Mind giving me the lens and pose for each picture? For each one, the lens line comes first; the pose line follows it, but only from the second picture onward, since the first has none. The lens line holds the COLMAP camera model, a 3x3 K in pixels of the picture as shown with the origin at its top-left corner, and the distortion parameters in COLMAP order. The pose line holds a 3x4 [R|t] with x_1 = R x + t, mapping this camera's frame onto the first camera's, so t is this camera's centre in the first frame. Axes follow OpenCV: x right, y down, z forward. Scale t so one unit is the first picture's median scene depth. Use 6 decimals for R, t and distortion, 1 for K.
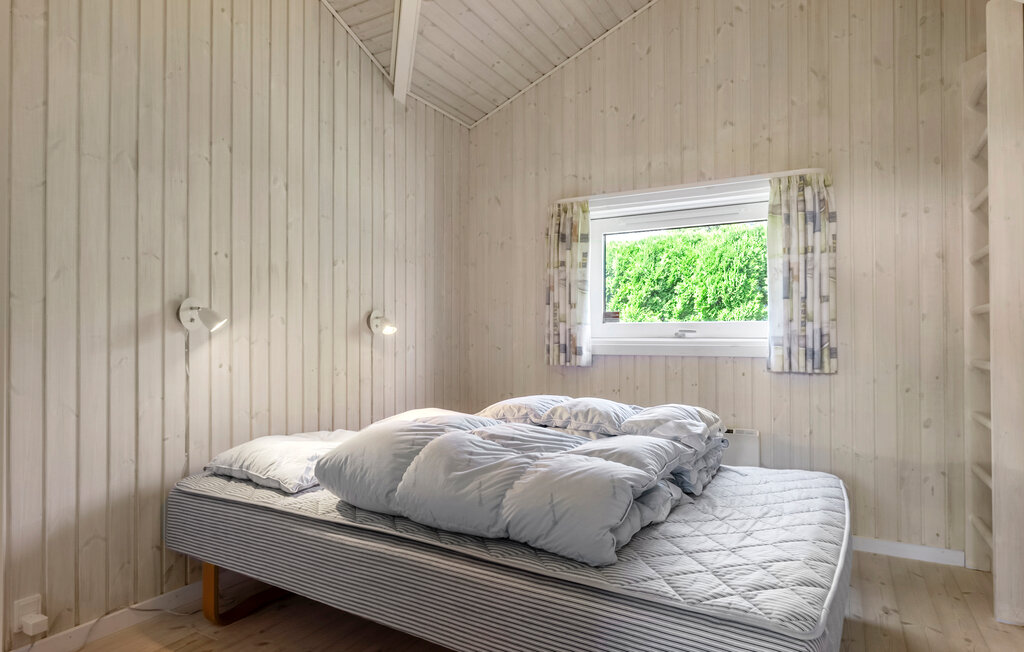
lens RADIAL K [[590.9, 0, 512.4], [0, 590.9, 331.1], [0, 0, 1]] dist [-0.002309, -0.000196]
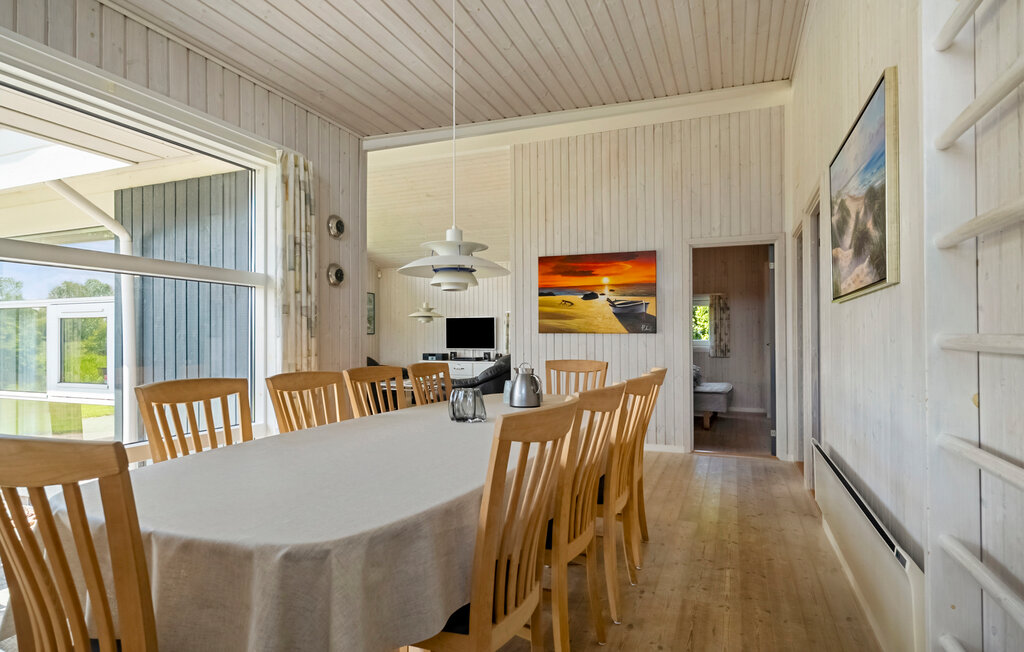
lens RADIAL K [[560.1, 0, 510.5], [0, 560.1, 328.5], [0, 0, 1]] dist [-0.006110, -0.001409]
pose [[0.989848, 0.001558, 0.142119, -1.072488], [0.000062, 0.999935, -0.011393, -0.050192], [-0.142128, 0.011286, 0.989784, -1.858925]]
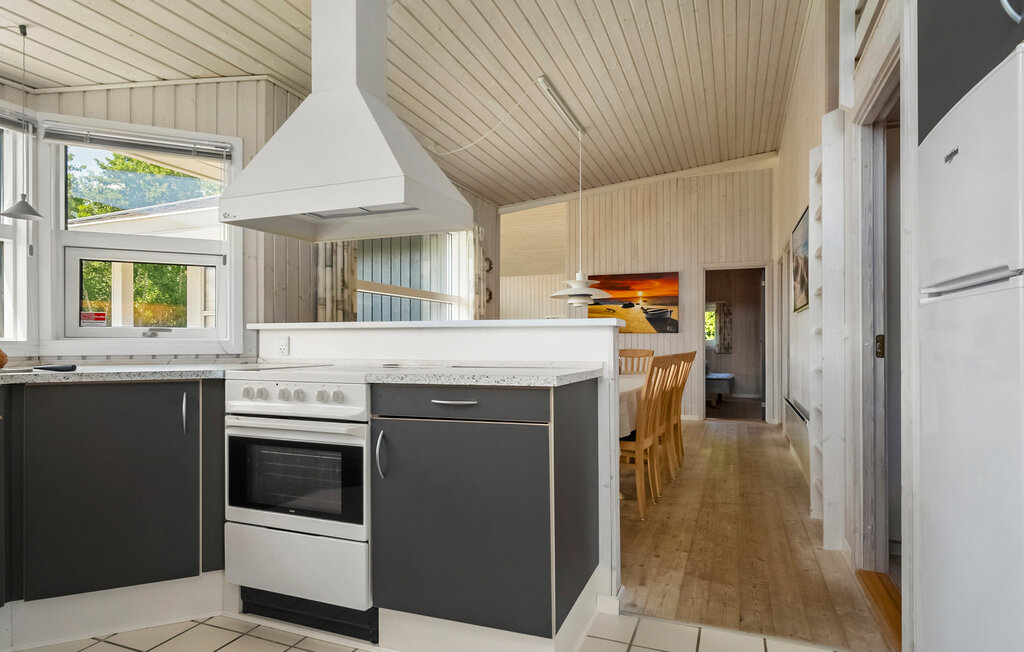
lens RADIAL K [[560.1, 0, 509.8], [0, 560.1, 343.5], [0, 0, 1]] dist [-0.006110, -0.001409]
pose [[0.990165, -0.003691, 0.139855, -1.458383], [0.002516, 0.999960, 0.008579, -0.030449], [-0.139881, -0.008143, 0.990135, -2.522431]]
